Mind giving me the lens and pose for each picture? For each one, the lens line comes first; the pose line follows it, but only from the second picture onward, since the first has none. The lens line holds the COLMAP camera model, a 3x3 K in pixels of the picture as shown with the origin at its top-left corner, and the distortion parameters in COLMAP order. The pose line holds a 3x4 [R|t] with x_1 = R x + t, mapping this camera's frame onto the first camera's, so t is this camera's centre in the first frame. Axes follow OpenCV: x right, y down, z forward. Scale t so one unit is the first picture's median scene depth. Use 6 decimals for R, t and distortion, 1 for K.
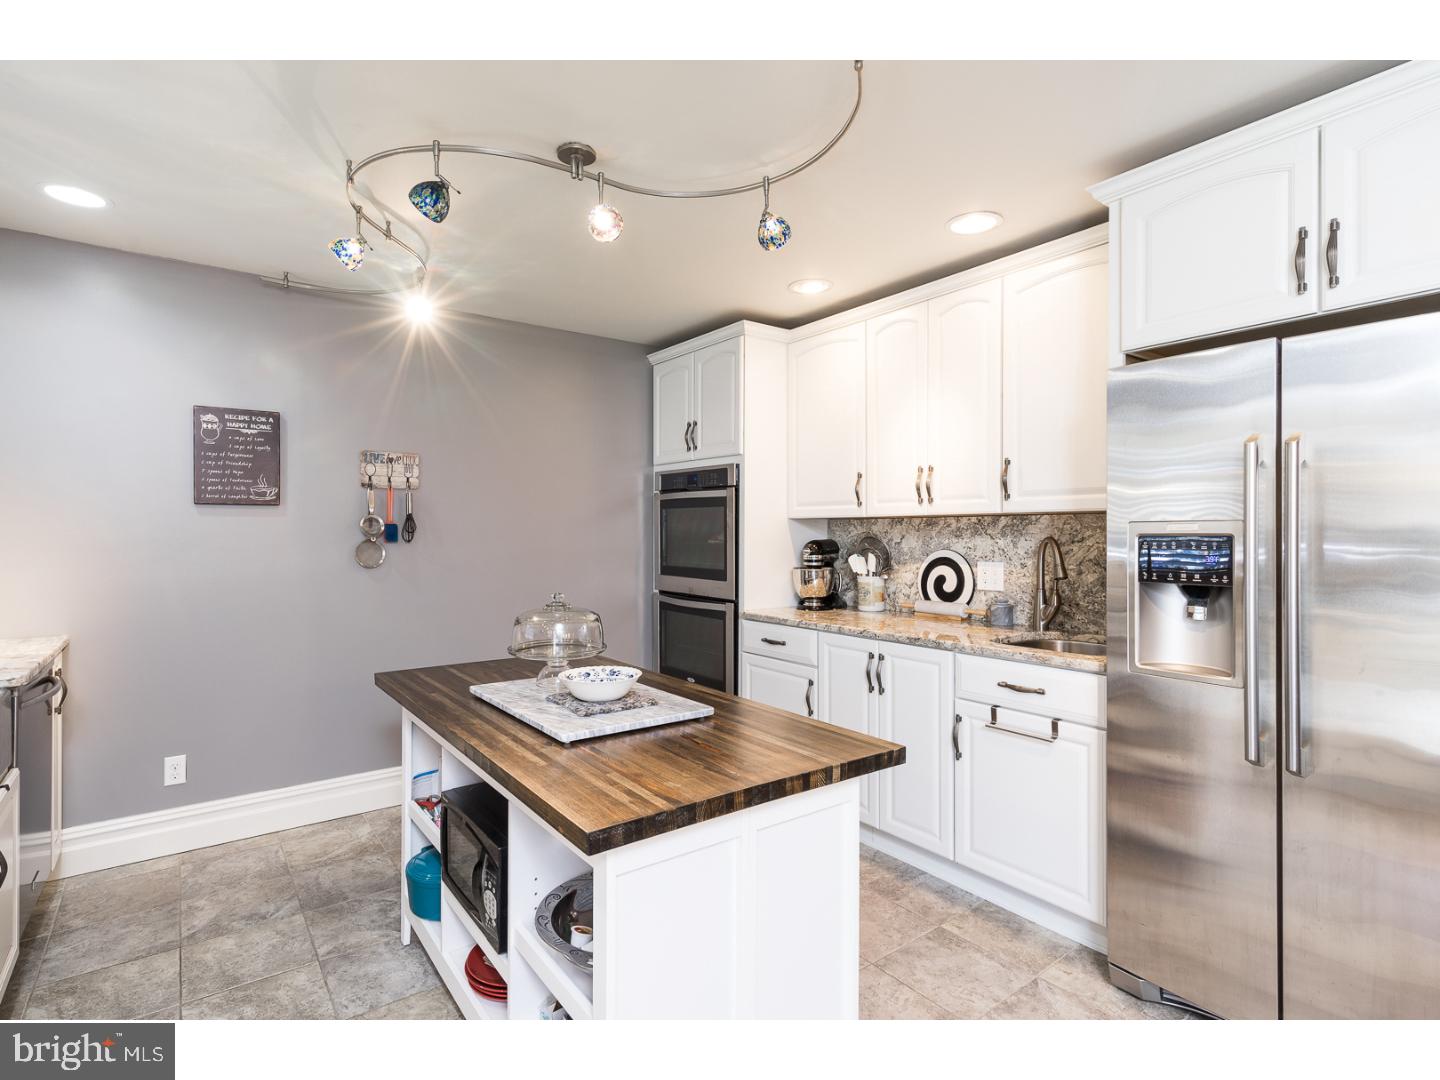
lens RADIAL K [[708.2, 0, 720.0], [0, 708.2, 540.0], [0, 0, 1]] dist [-0.000742, -0.000111]
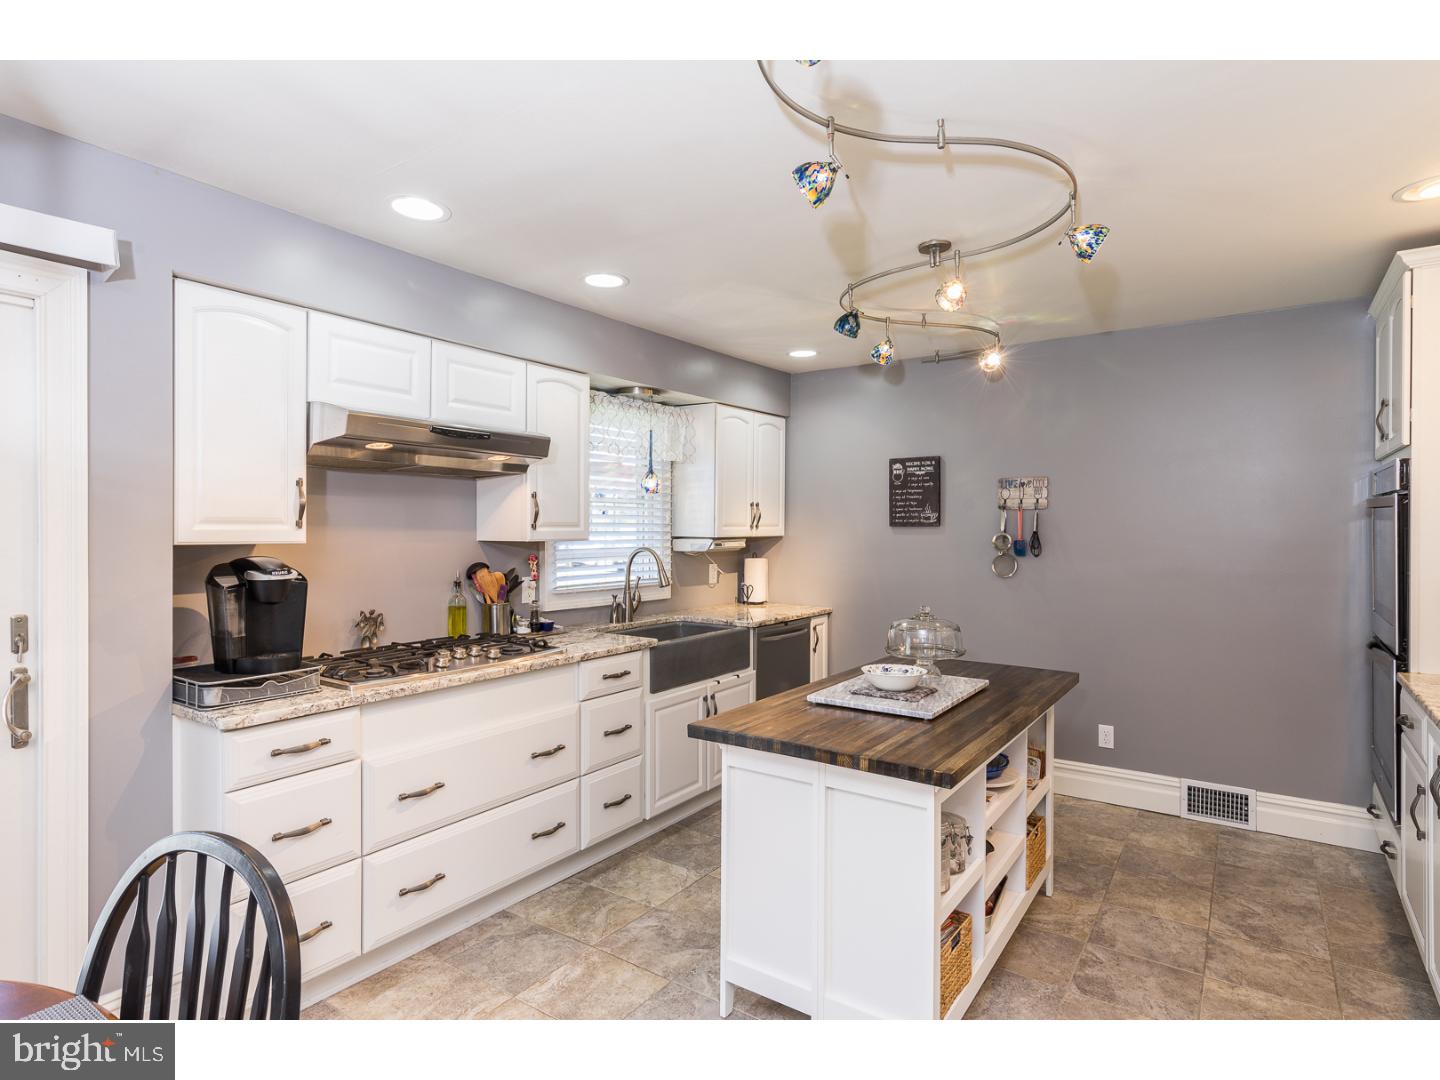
lens RADIAL K [[775.4, 0, 720.0], [0, 775.4, 540.0], [0, 0, 1]] dist [0.037393, 0.000225]
pose [[0.318343, 0.013684, -0.947877, 0.641238], [-0.011357, 0.999879, 0.010620, -0.034475], [0.947907, 0.007385, 0.318460, 0.151916]]
